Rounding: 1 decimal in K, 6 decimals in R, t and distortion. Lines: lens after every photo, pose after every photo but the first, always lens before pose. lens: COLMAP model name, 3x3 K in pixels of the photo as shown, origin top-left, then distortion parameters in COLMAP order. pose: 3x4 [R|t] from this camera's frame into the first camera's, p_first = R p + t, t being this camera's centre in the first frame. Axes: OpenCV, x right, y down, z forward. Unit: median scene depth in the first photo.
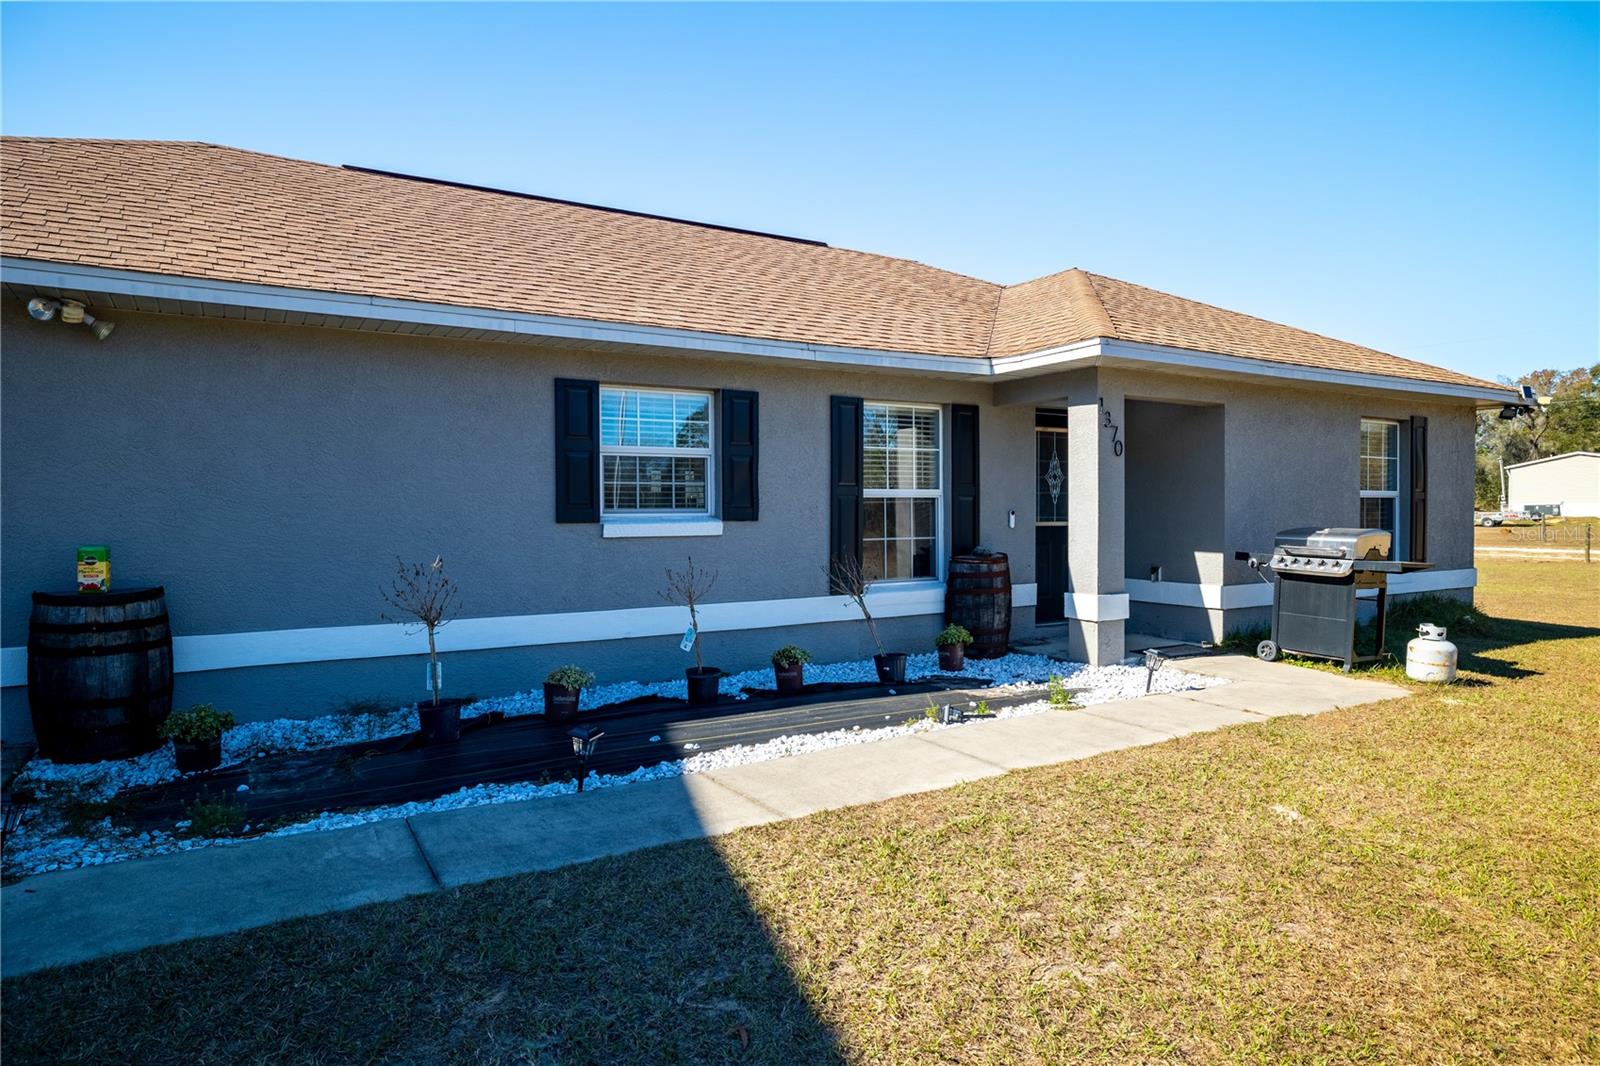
lens RADIAL K [[936.2, 0, 800.0], [0, 936.2, 533.0], [0, 0, 1]] dist [-0.000320, 0.000255]
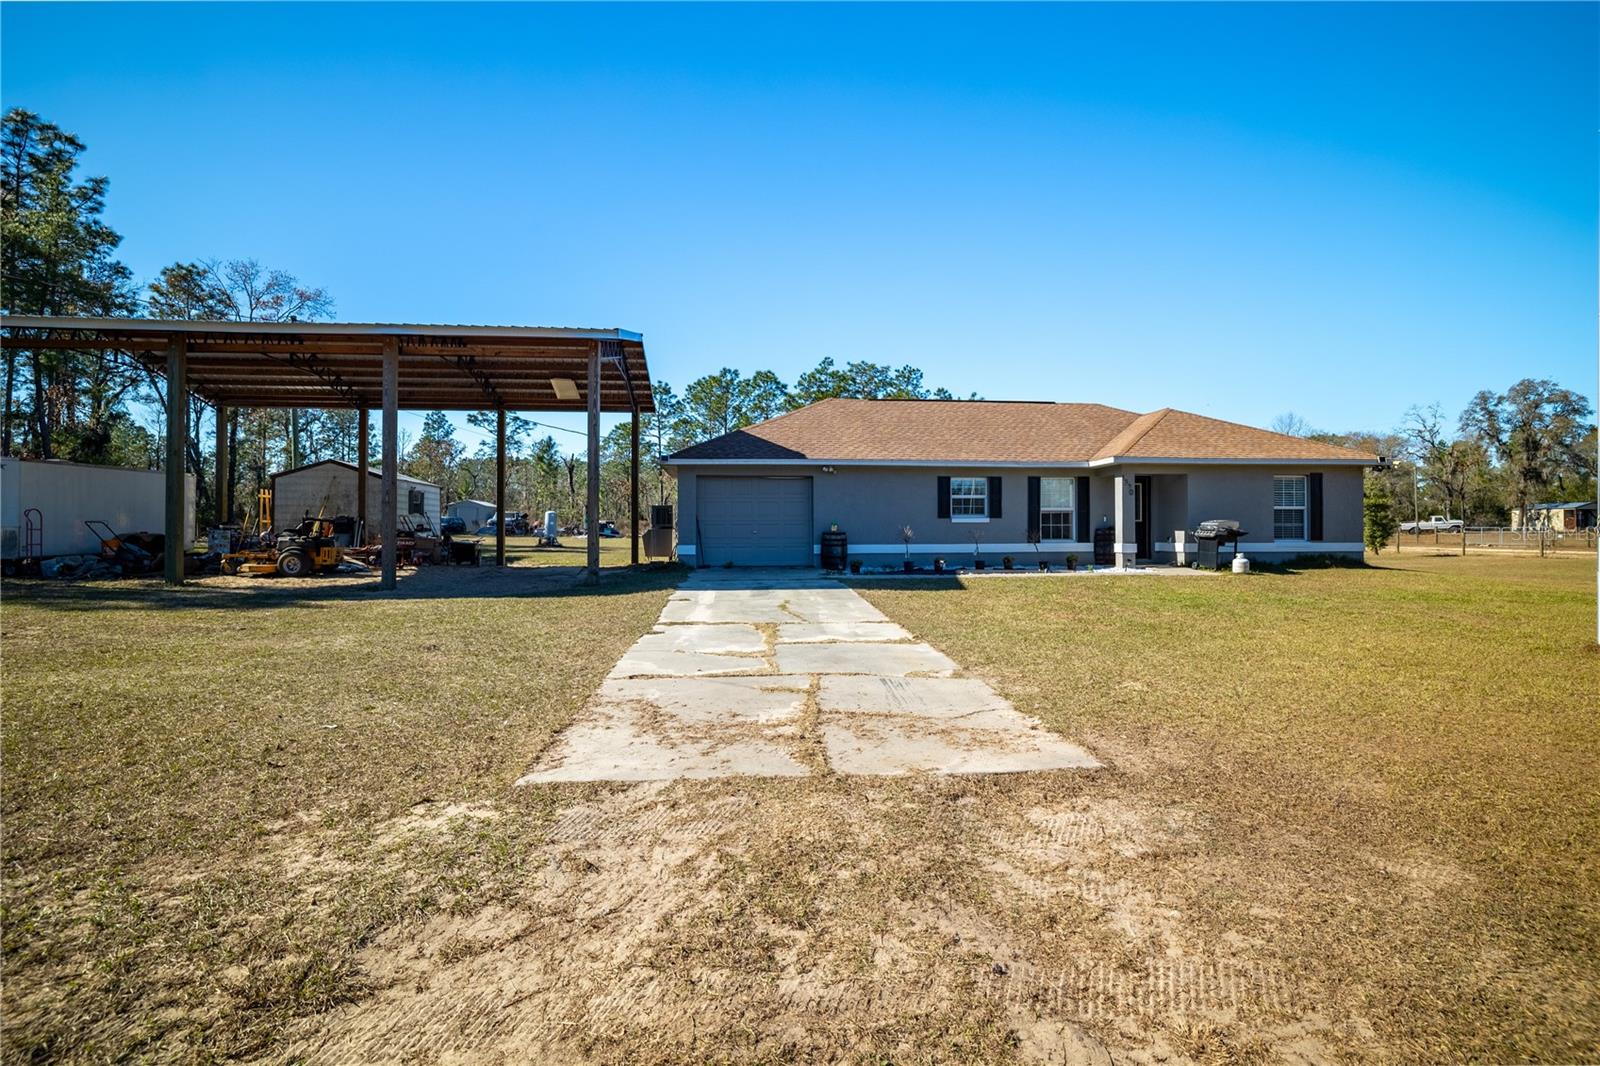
lens RADIAL K [[744.6, 0, 806.0], [0, 744.6, 532.7], [0, 0, 1]] dist [-0.042604, 0.017136]
pose [[0.902811, 0.002755, -0.430029, 0.435132], [-0.012283, 0.999737, -0.019382, 0.092389], [0.429862, 0.022781, 0.902607, -1.525786]]
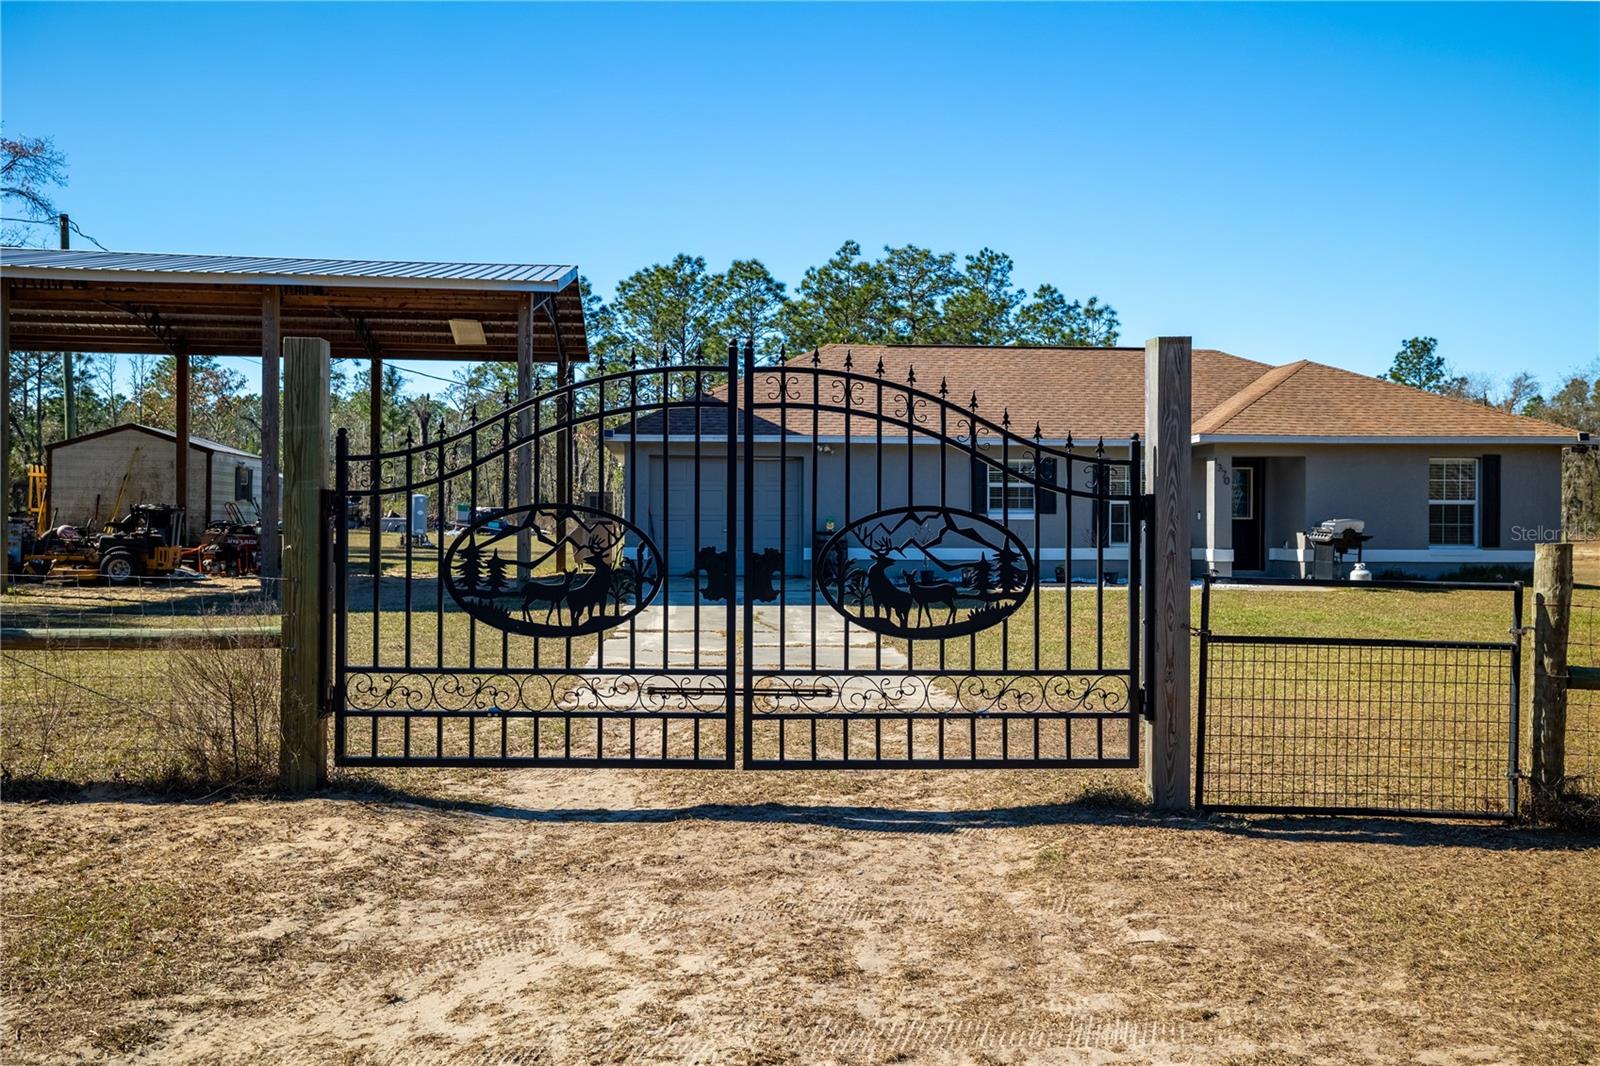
lens RADIAL K [[1320.7, 0, 804.5], [0, 1320.7, 536.5], [0, 0, 1]] dist [0.018103, 0.070025]
pose [[0.896919, 0.011862, -0.442036, 0.856321], [-0.019133, 0.999745, -0.011994, 0.095347], [0.441781, 0.019215, 0.896917, -2.243528]]
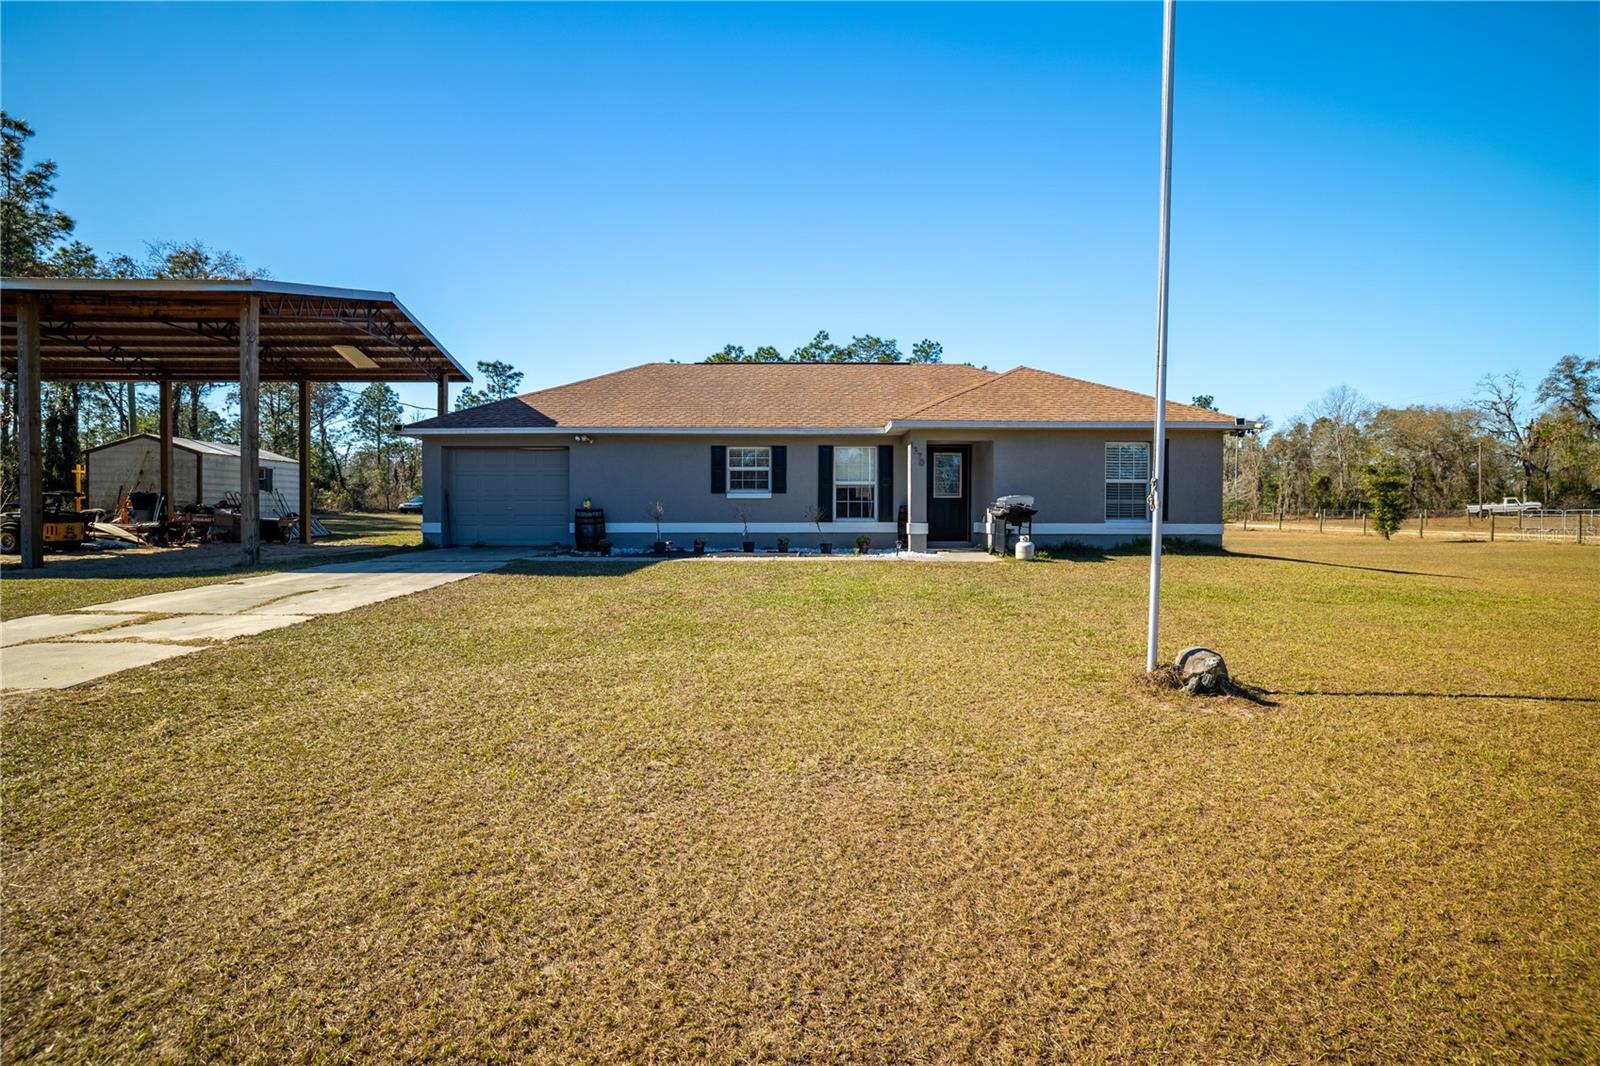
lens RADIAL K [[744.6, 0, 806.0], [0, 744.6, 532.7], [0, 0, 1]] dist [-0.042604, 0.017136]
pose [[0.859724, 0.018611, -0.510419, 1.118677], [-0.017698, 0.999821, 0.006646, 0.086193], [0.510452, 0.003320, 0.859900, -0.830090]]
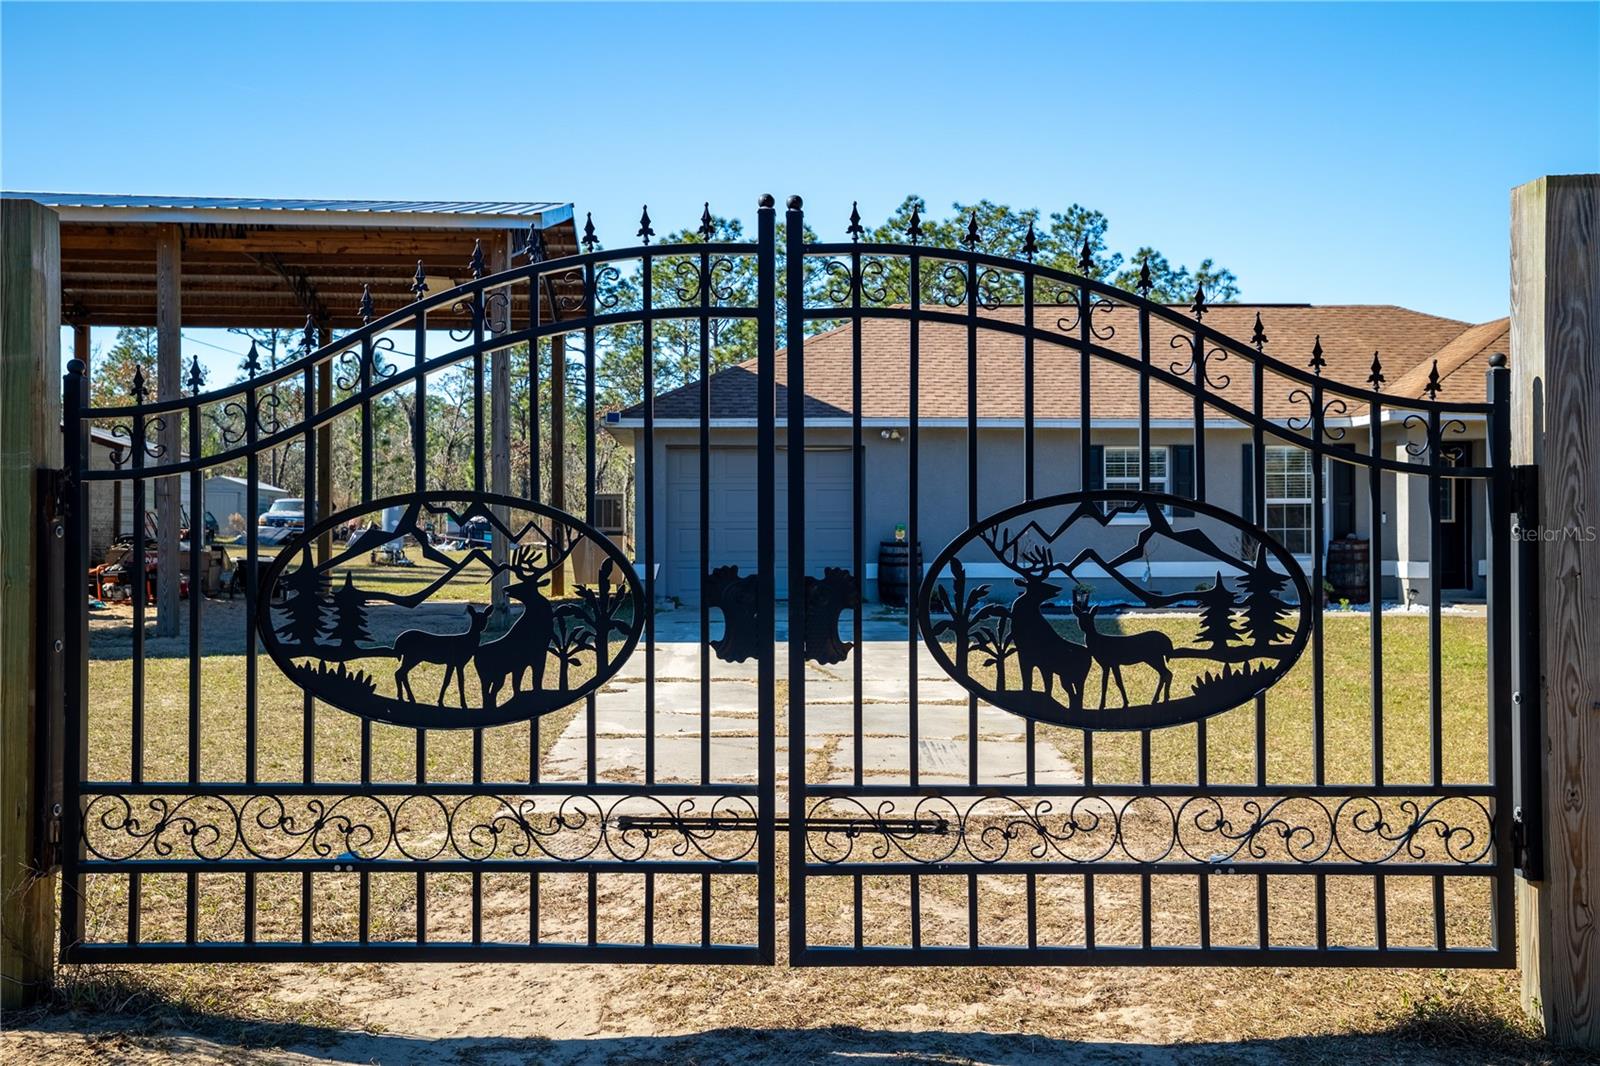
lens RADIAL K [[1520.7, 0, 806.0], [0, 1520.7, 530.0], [0, 0, 1]] dist [0.061650, 0.006944]
pose [[0.881047, -0.000043, -0.473028, 0.687326], [-0.012927, 0.999624, -0.024167, 0.092510], [0.472851, 0.027407, 0.880716, -1.936036]]
